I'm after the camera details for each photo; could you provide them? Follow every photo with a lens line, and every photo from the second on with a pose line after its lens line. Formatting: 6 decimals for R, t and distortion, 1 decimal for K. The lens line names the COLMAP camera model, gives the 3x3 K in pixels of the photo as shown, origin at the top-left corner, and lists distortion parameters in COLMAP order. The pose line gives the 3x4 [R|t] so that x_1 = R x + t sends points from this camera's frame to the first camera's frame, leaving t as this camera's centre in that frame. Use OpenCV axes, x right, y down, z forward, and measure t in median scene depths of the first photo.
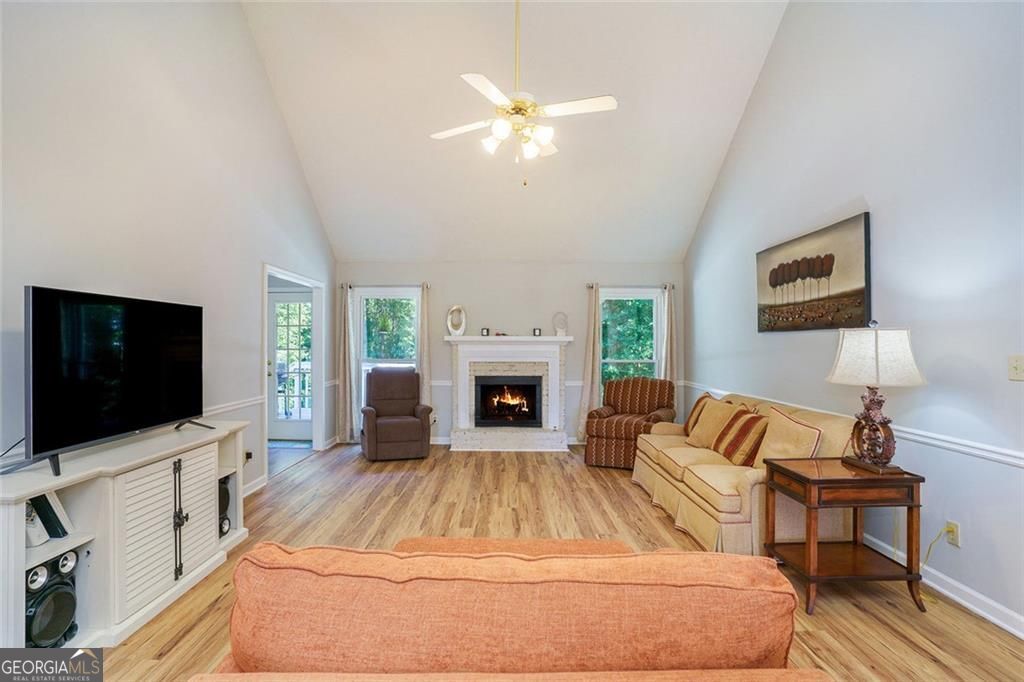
lens RADIAL K [[529.3, 0, 494.3], [0, 529.3, 338.0], [0, 0, 1]] dist [-0.076512, 0.041336]
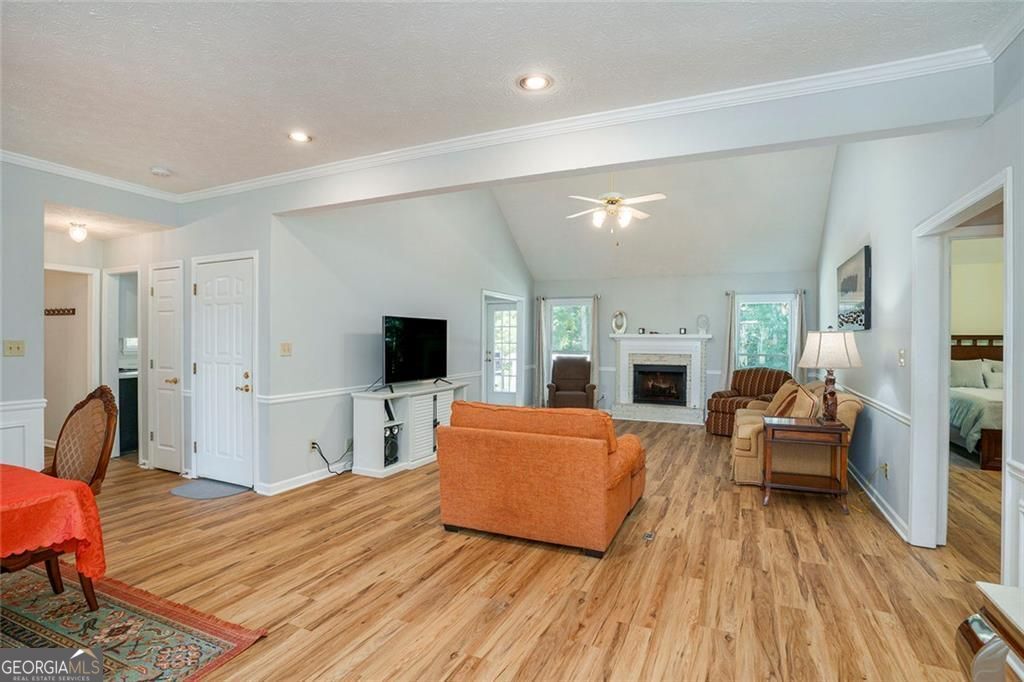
lens RADIAL K [[525.9, 0, 488.6], [0, 525.9, 326.2], [0, 0, 1]] dist [-0.078700, 0.039482]
pose [[0.903892, -0.004374, -0.427738, 0.308741], [-0.001113, 0.999920, -0.012576, -0.009573], [0.427759, 0.011843, 0.903815, -0.521659]]
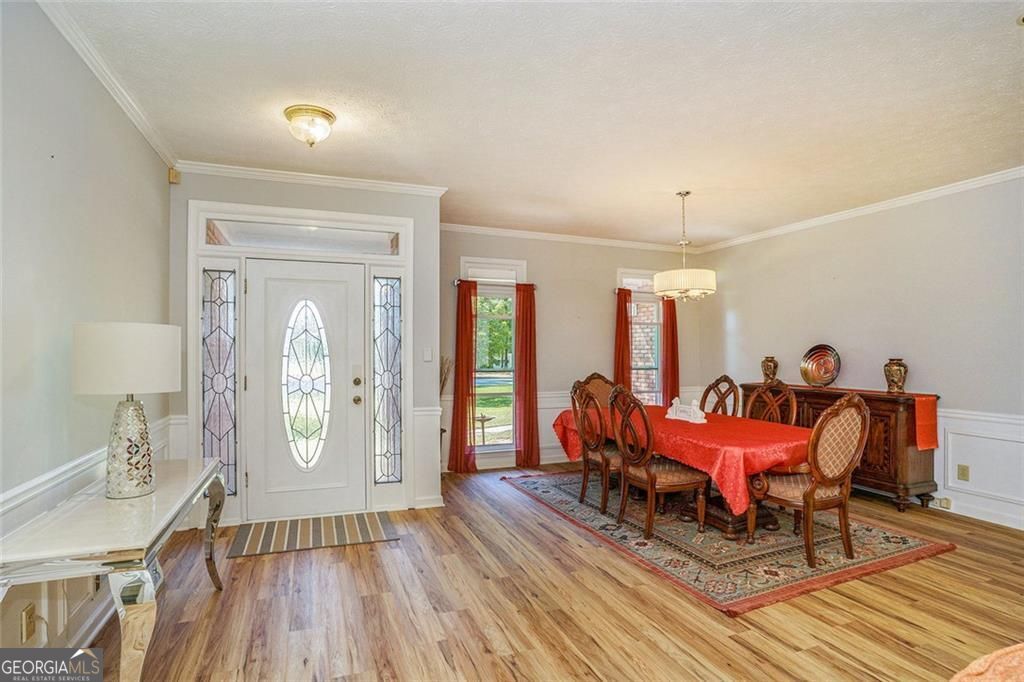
lens RADIAL K [[497.1, 0, 529.6], [0, 497.1, 348.4], [0, 0, 1]] dist [-0.079895, 0.030787]
pose [[-0.903918, -0.000805, -0.427705, 0.336805], [0.002407, 0.999973, -0.006970, -0.012983], [0.427699, -0.007330, -0.903892, 0.263190]]
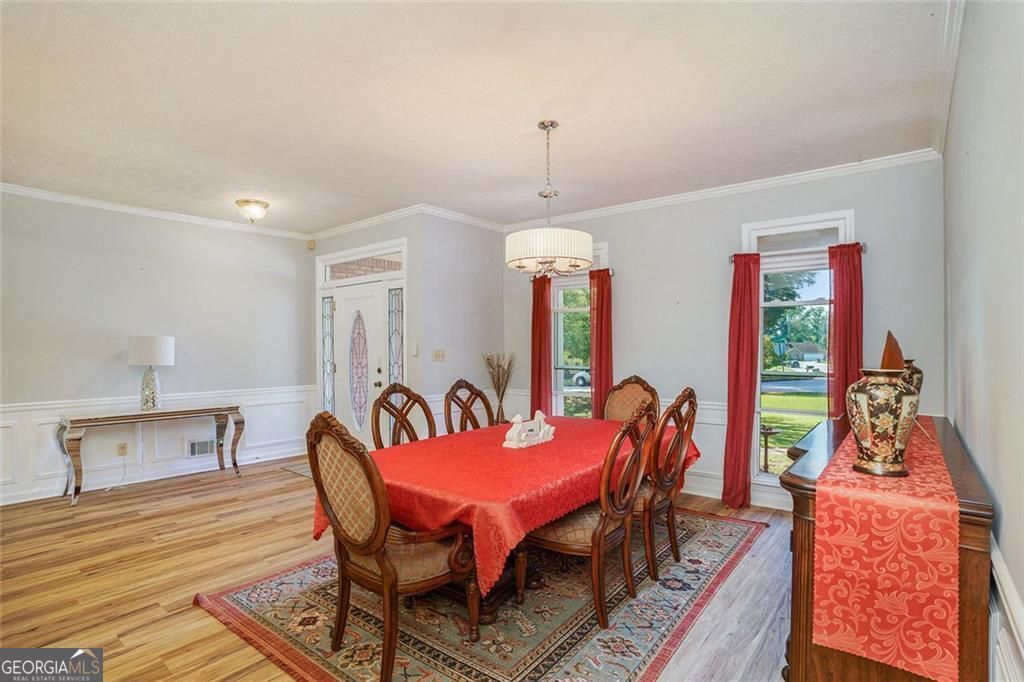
lens RADIAL K [[515.3, 0, 509.5], [0, 515.3, 349.2], [0, 0, 1]] dist [-0.000302, 0.000750]
pose [[-0.797341, 0.001013, 0.603529, -0.796430], [-0.002041, 0.999988, -0.004375, -0.005113], [-0.603526, -0.004720, -0.797329, 0.120379]]
